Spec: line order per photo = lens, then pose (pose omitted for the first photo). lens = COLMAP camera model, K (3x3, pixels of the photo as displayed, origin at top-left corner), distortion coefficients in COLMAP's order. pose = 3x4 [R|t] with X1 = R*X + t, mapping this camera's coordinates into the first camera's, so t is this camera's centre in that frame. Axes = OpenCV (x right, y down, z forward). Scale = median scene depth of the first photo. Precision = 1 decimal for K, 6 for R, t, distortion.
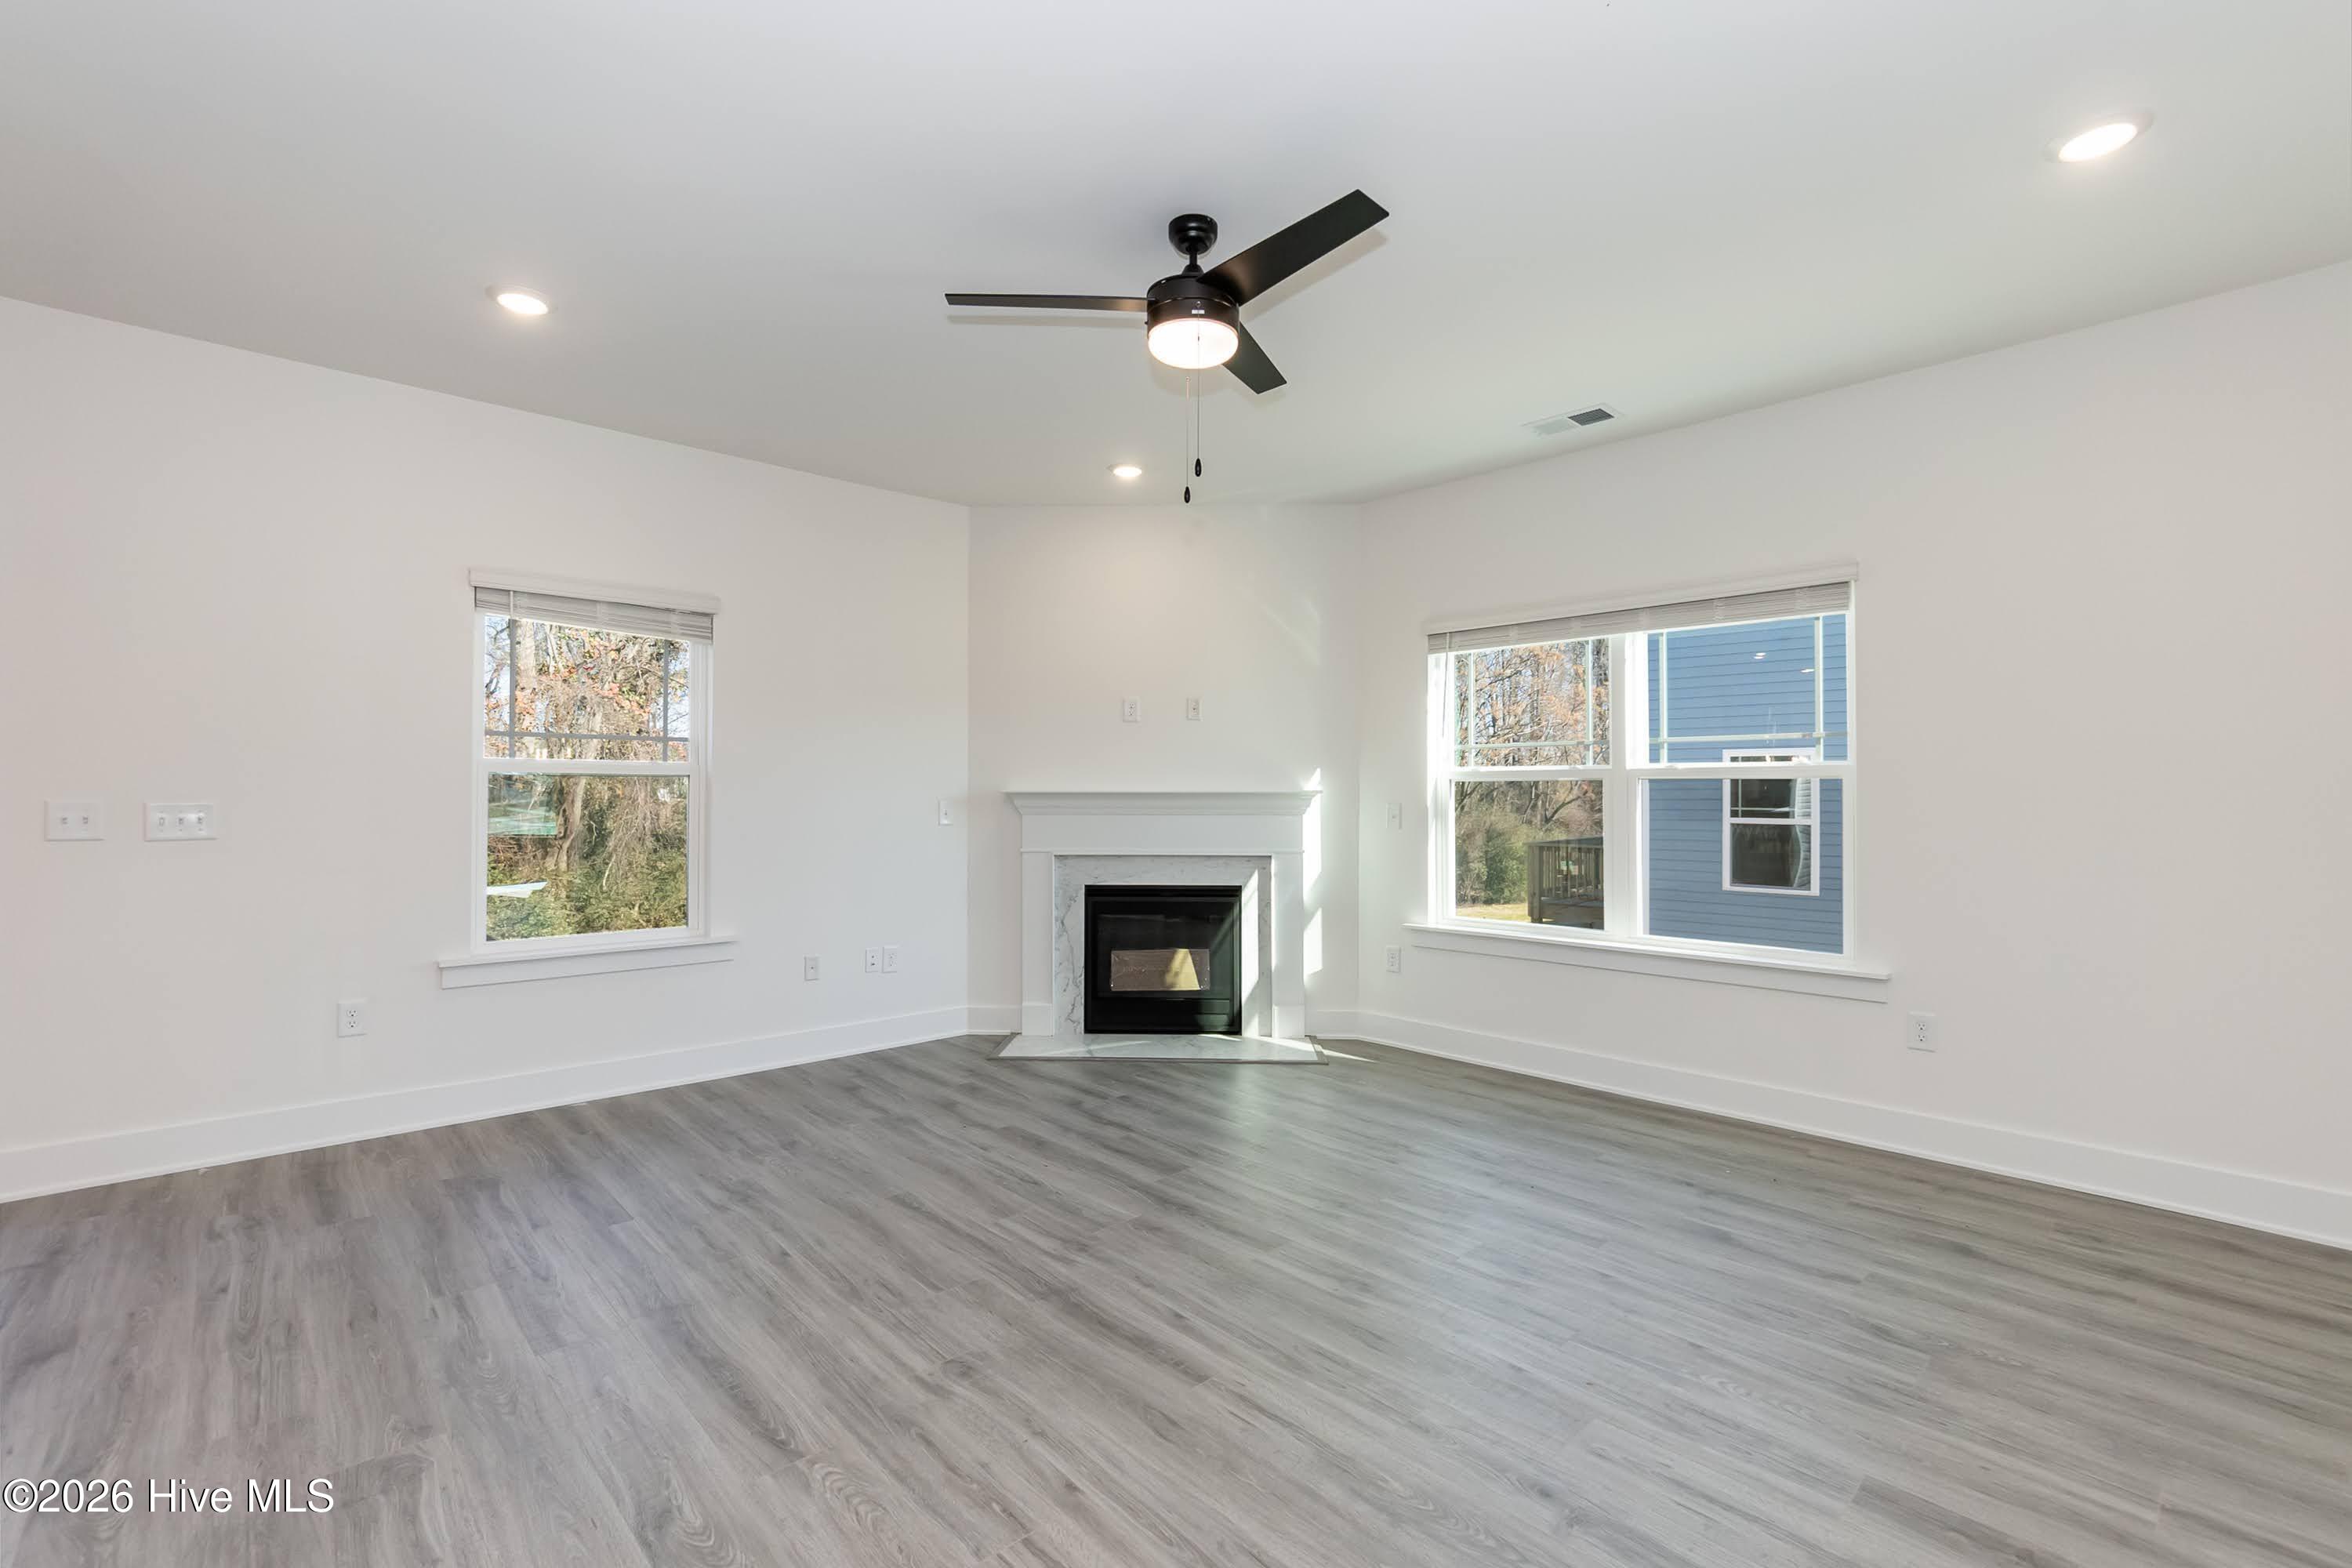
lens RADIAL K [[1013.7, 0, 1187.3], [0, 1013.7, 789.7], [0, 0, 1]] dist [-0.017756, 0.002018]
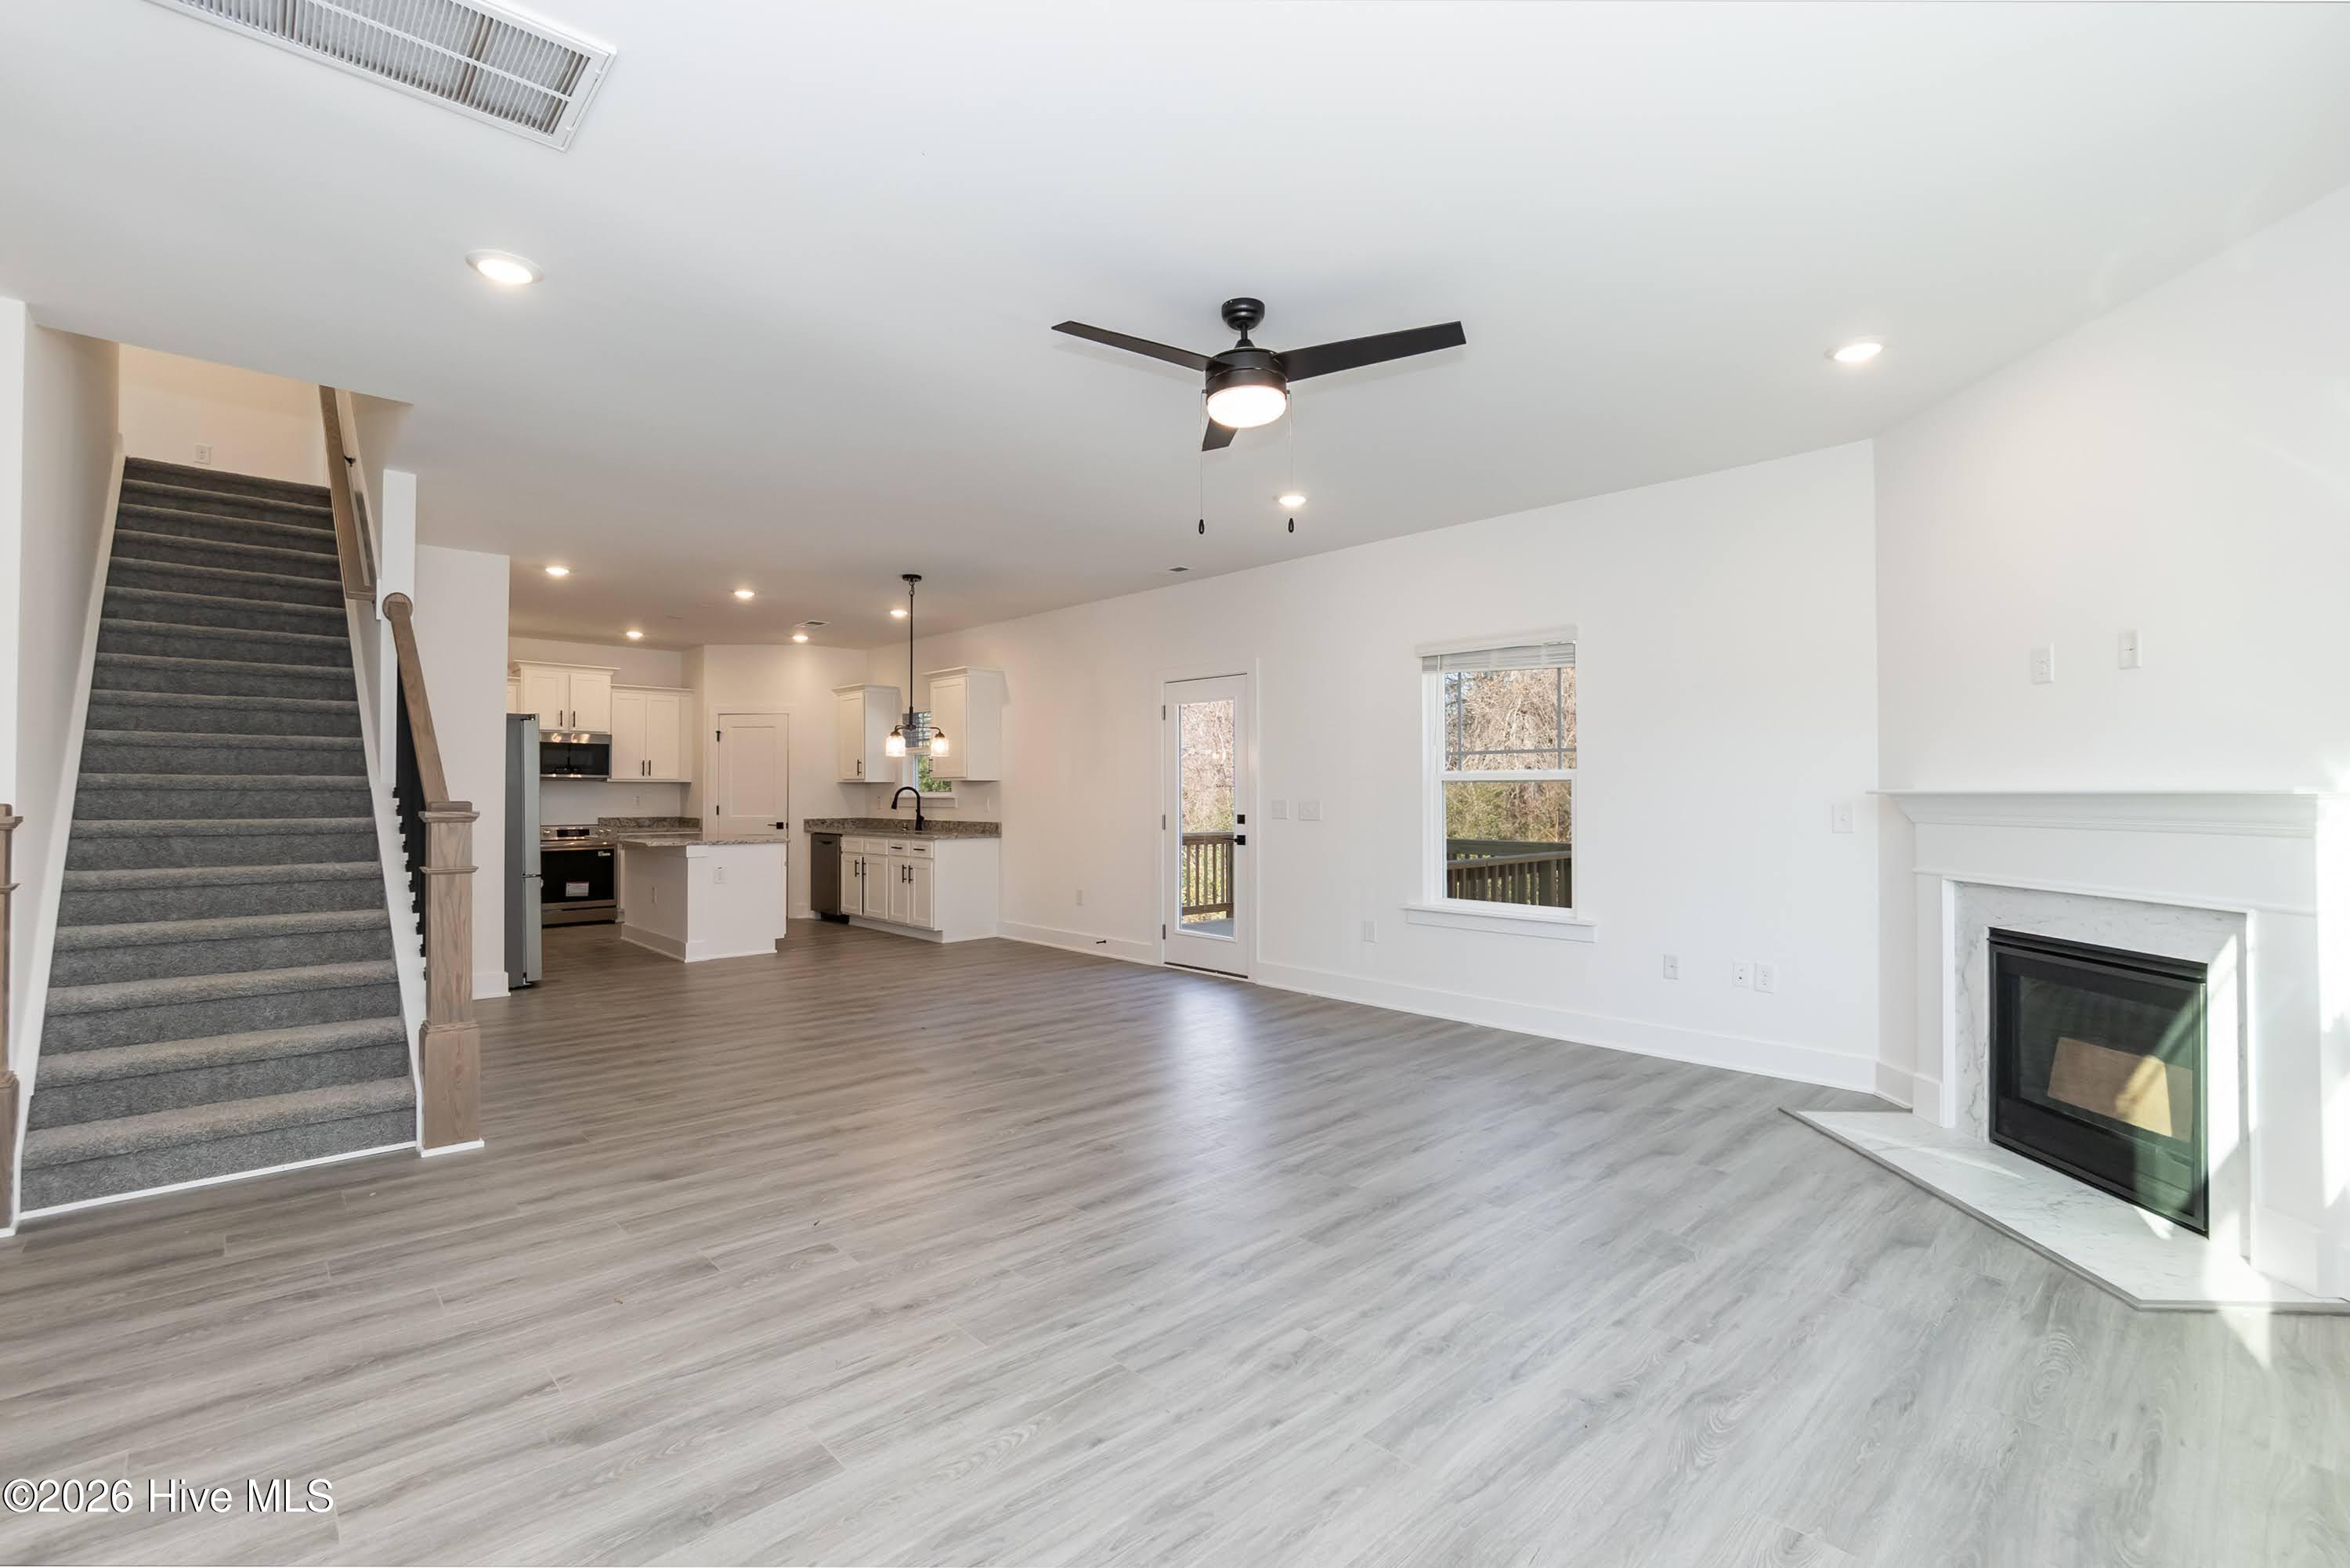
lens RADIAL K [[1012.8, 0, 1188.3], [0, 1012.8, 787.3], [0, 0, 1]] dist [-0.017756, 0.002018]
pose [[0.024332, -0.009779, -0.999656, 0.594896], [0.005622, 0.999938, -0.009645, 0.003258], [0.999688, -0.005385, 0.024385, 0.461561]]
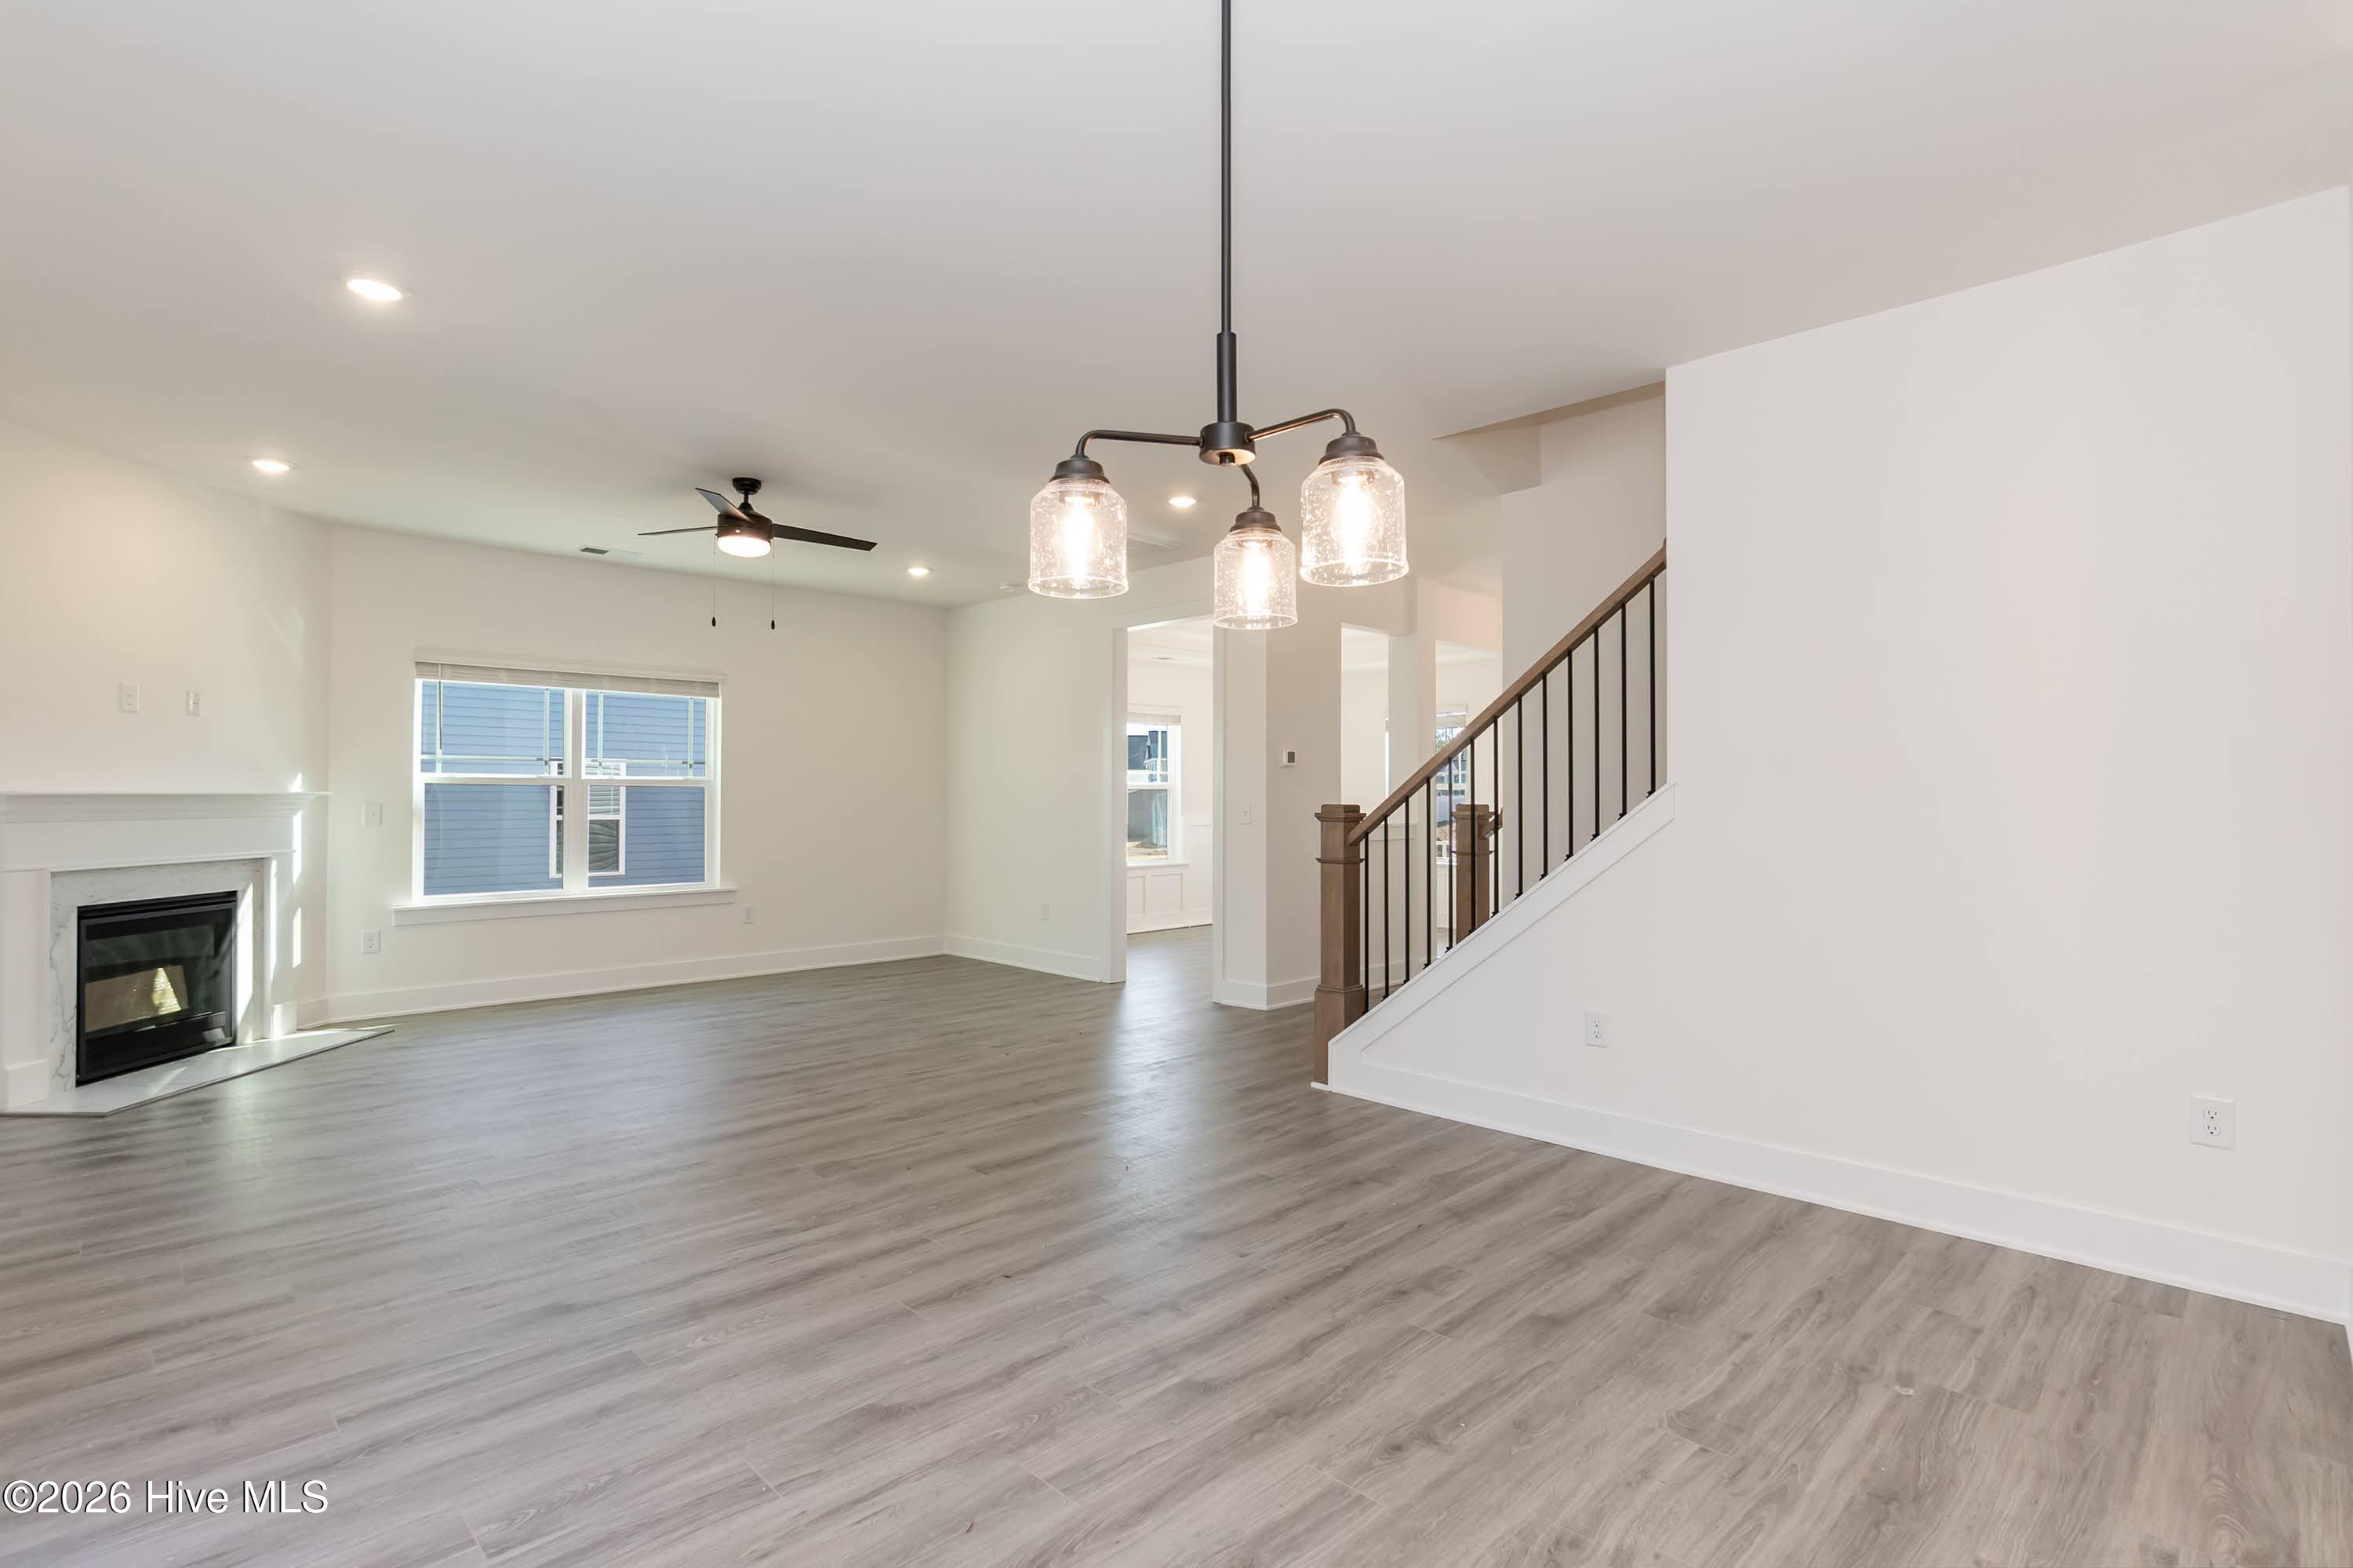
lens RADIAL K [[1095.8, 0, 1081.3], [0, 1095.8, 786.0], [0, 0, 1]] dist [-0.021192, -0.000652]
pose [[0.044981, 0.010311, 0.998935, -0.978744], [-0.007168, 0.999924, -0.009998, -0.000277], [-0.998962, -0.006710, 0.045051, 0.157439]]
